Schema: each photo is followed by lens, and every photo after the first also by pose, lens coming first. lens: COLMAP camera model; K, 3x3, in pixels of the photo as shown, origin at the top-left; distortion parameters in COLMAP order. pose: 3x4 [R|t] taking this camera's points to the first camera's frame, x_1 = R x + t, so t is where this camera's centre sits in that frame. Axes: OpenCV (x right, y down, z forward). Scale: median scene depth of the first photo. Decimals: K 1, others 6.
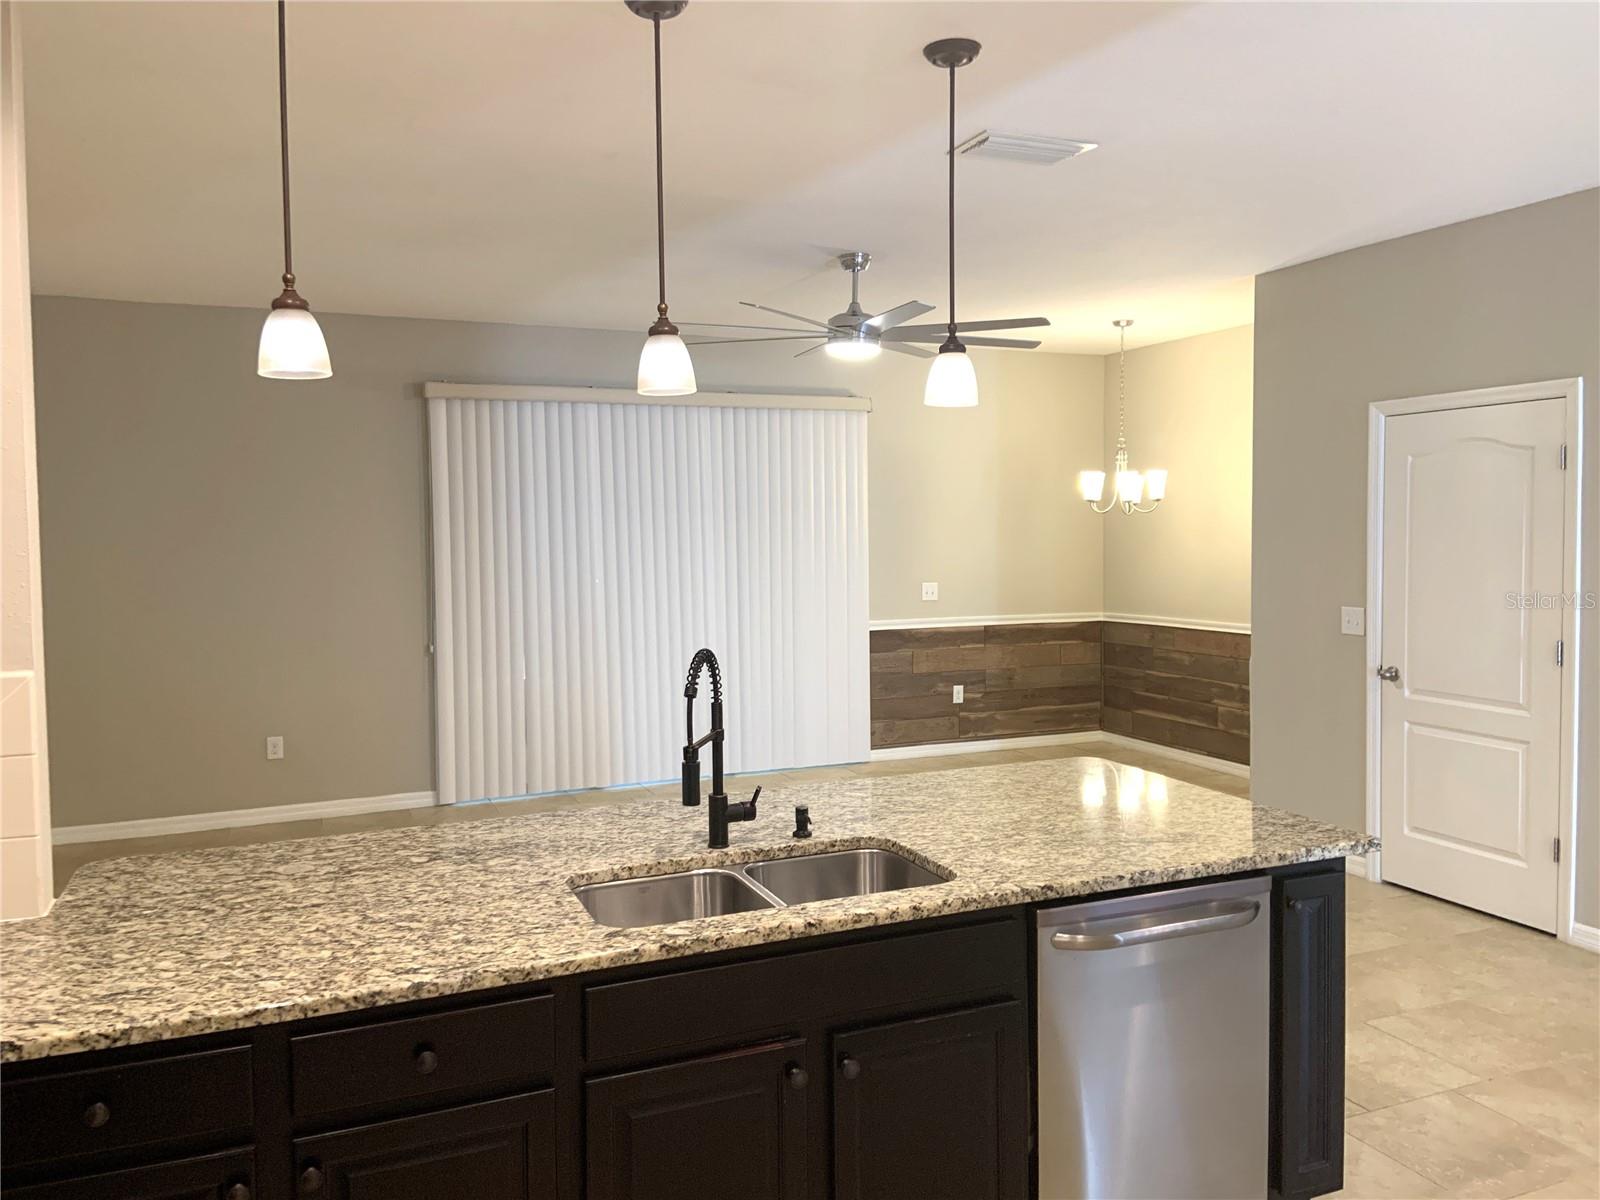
lens RADIAL K [[1212.6, 0, 813.4], [0, 1212.6, 587.5], [0, 0, 1]] dist [0.140442, -0.202073]
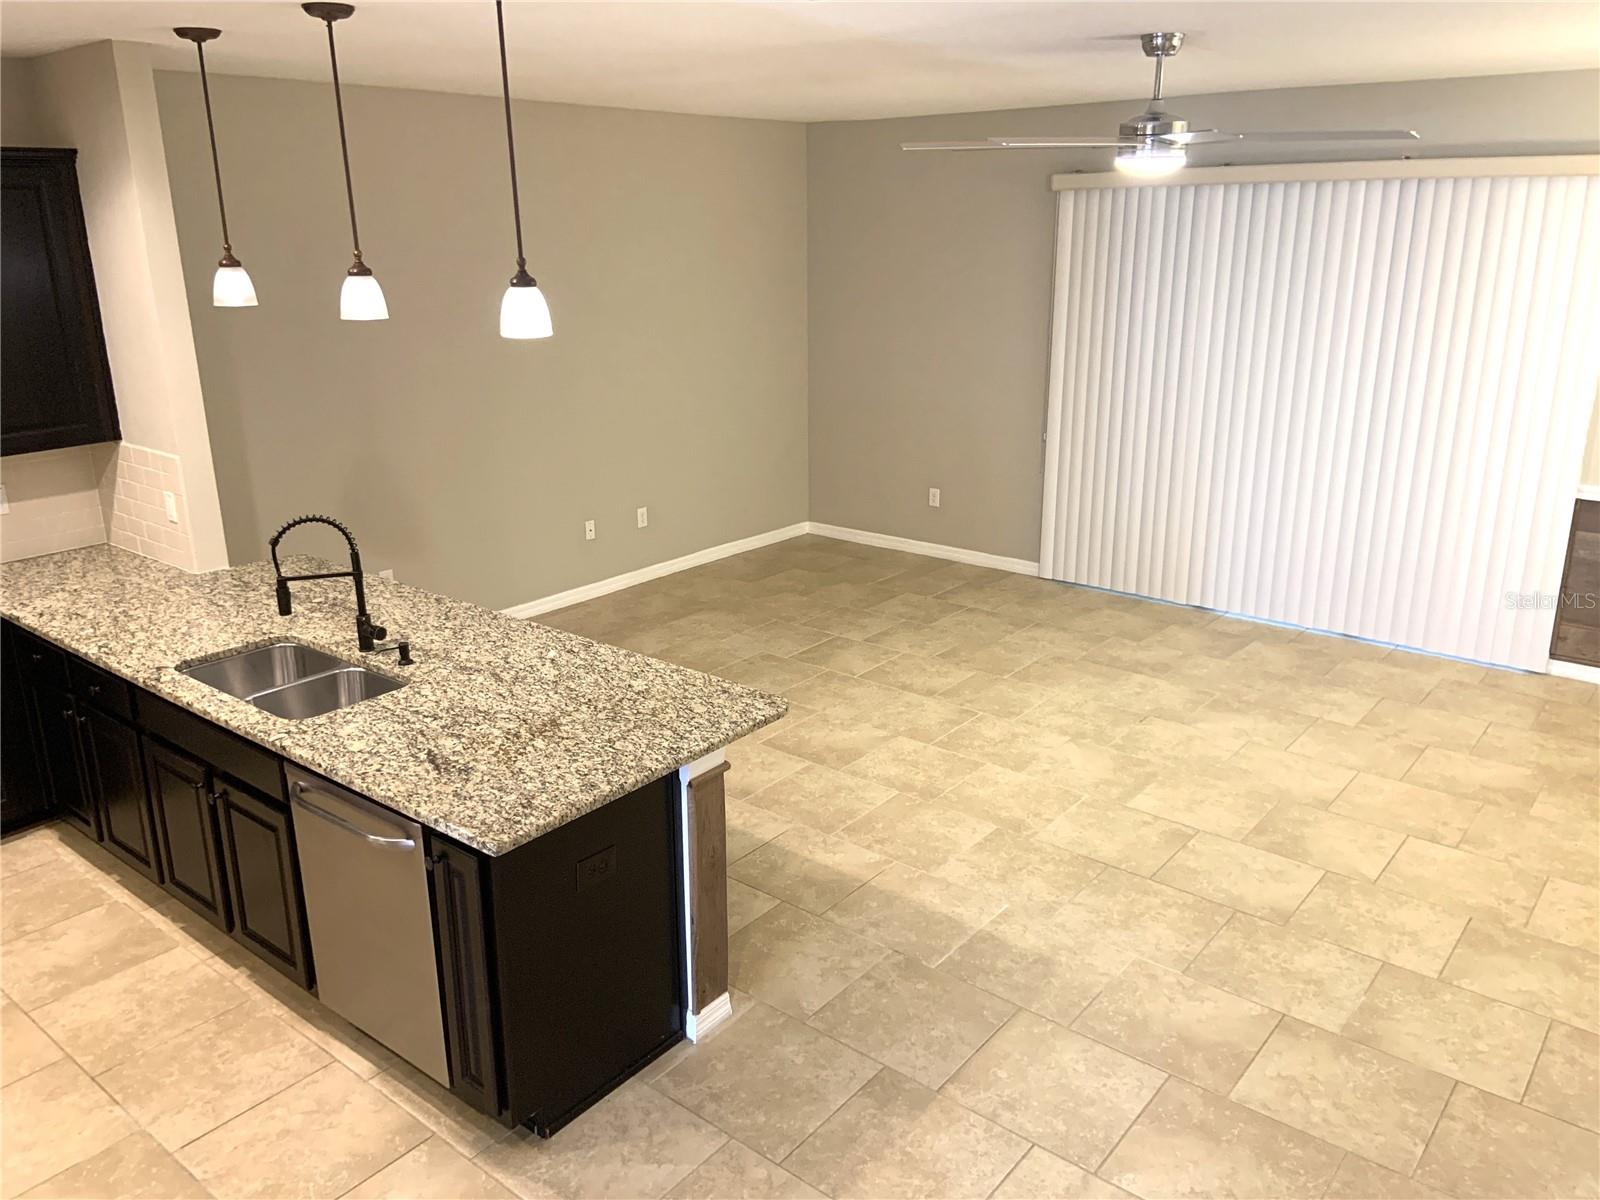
lens RADIAL K [[1212.6, 0, 813.4], [0, 1212.6, 587.5], [0, 0, 1]] dist [0.140442, -0.202073]
pose [[0.470713, 0.264875, -0.841588, 0.446954], [-0.045668, 0.959908, 0.276571, -0.092308], [0.881104, -0.091752, 0.463937, 0.261160]]
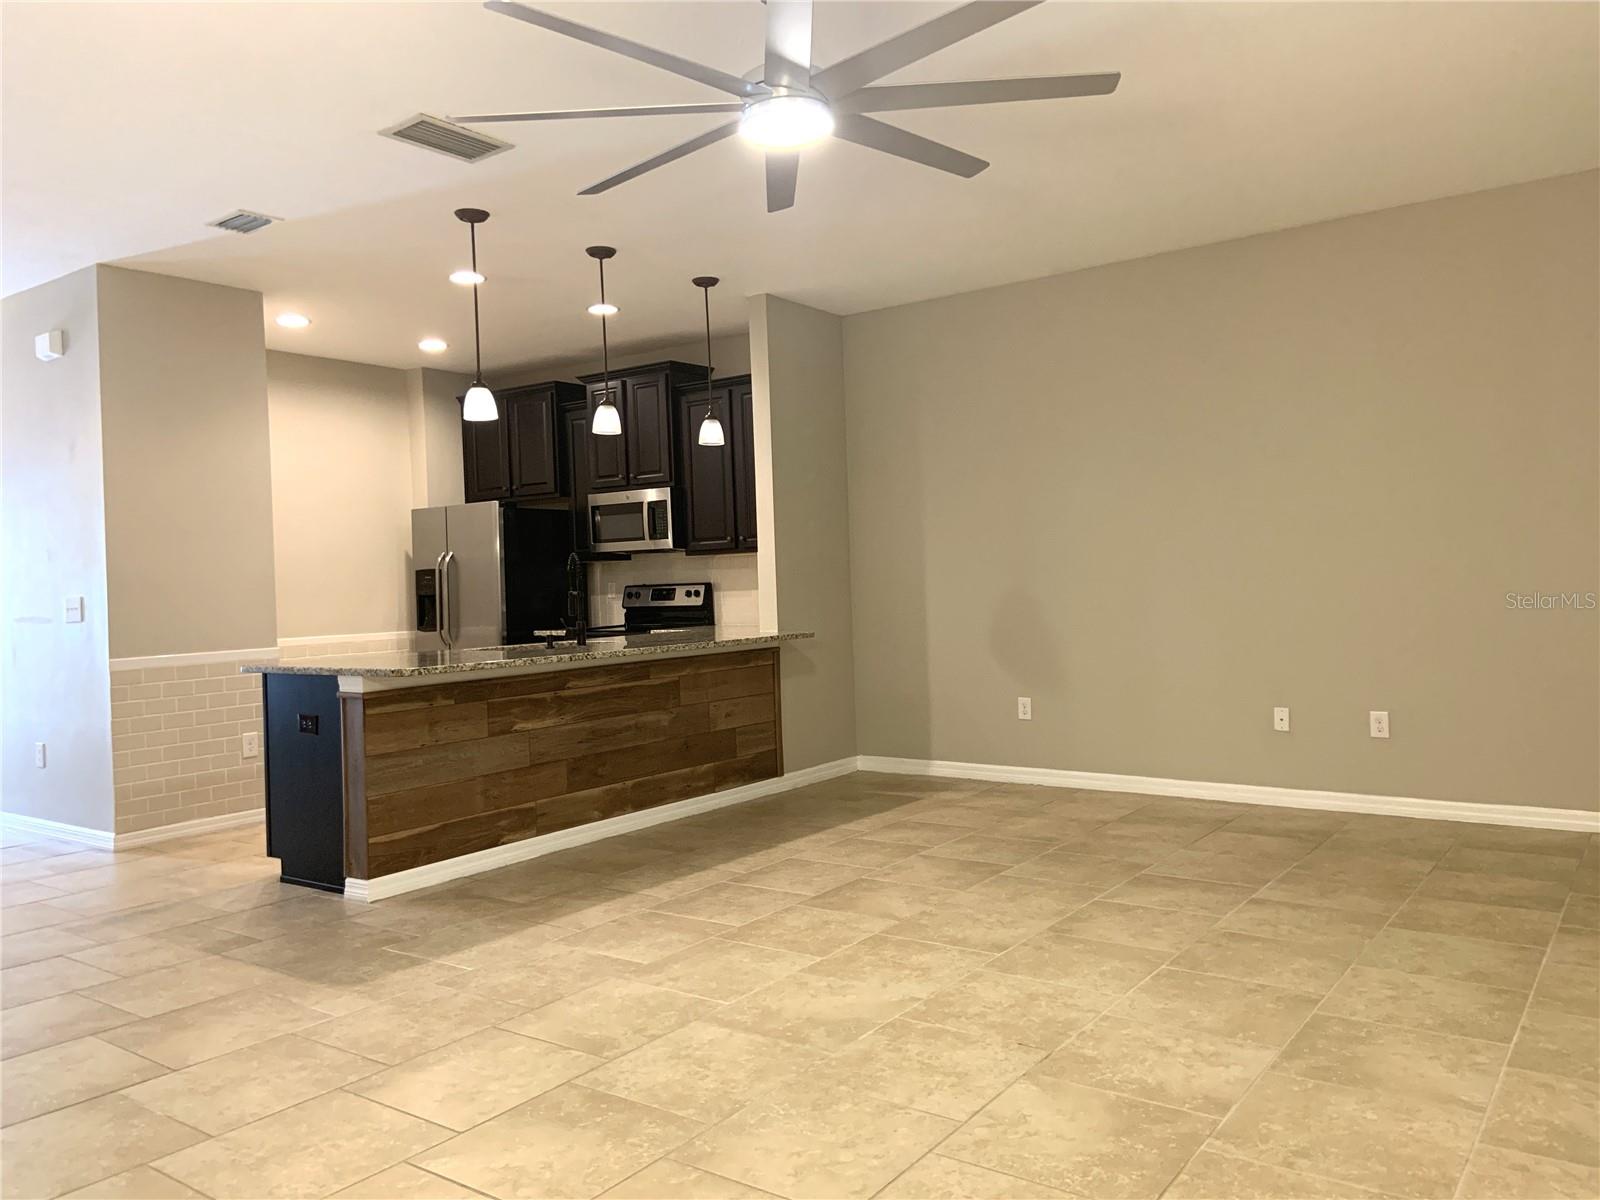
lens RADIAL K [[1212.6, 0, 813.4], [0, 1212.6, 587.5], [0, 0, 1]] dist [0.140442, -0.202073]
pose [[-0.856425, 0.039320, -0.514773, 0.217708], [0.012887, 0.998413, 0.054822, 0.000585], [0.516111, 0.040317, -0.855572, 1.019062]]
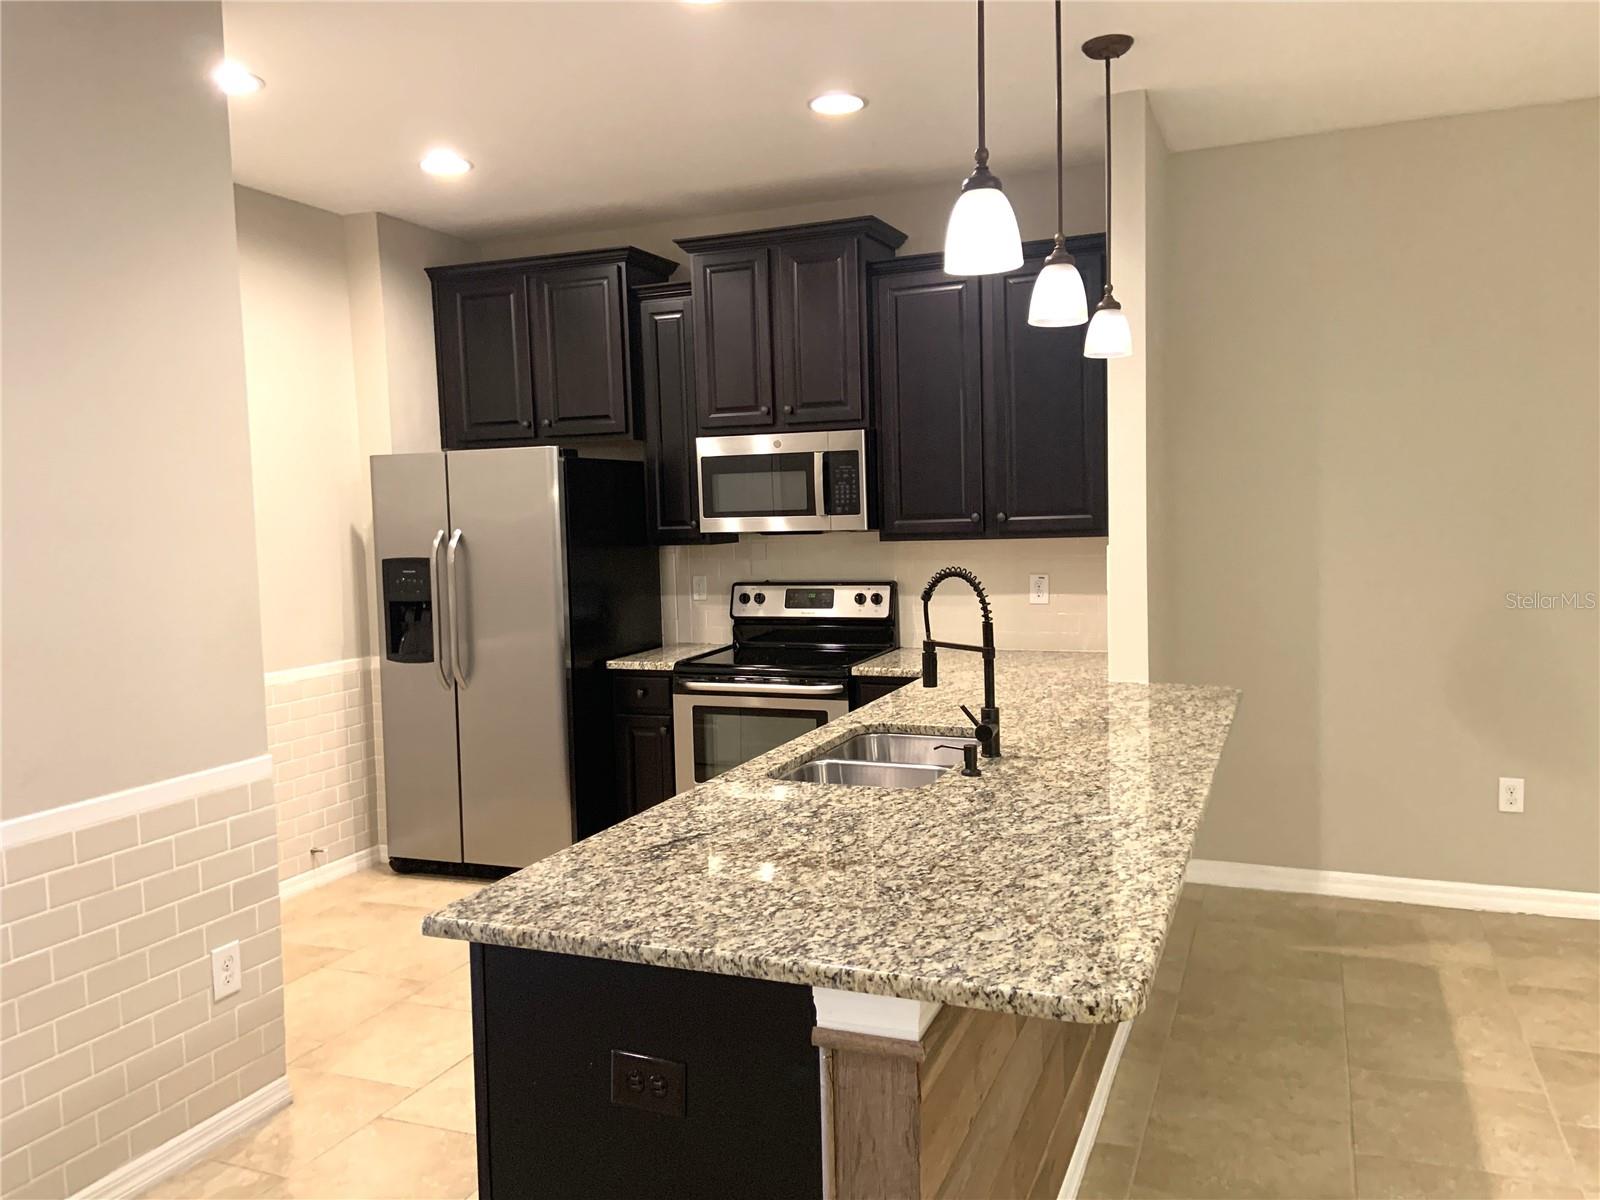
lens RADIAL K [[1212.6, 0, 813.4], [0, 1212.6, 587.5], [0, 0, 1]] dist [0.140442, -0.202073]
pose [[-0.712617, 0.074401, -0.697597, 0.247433], [-0.002862, 0.994044, 0.108941, -0.015063], [0.701547, 0.079630, -0.708160, 0.544560]]
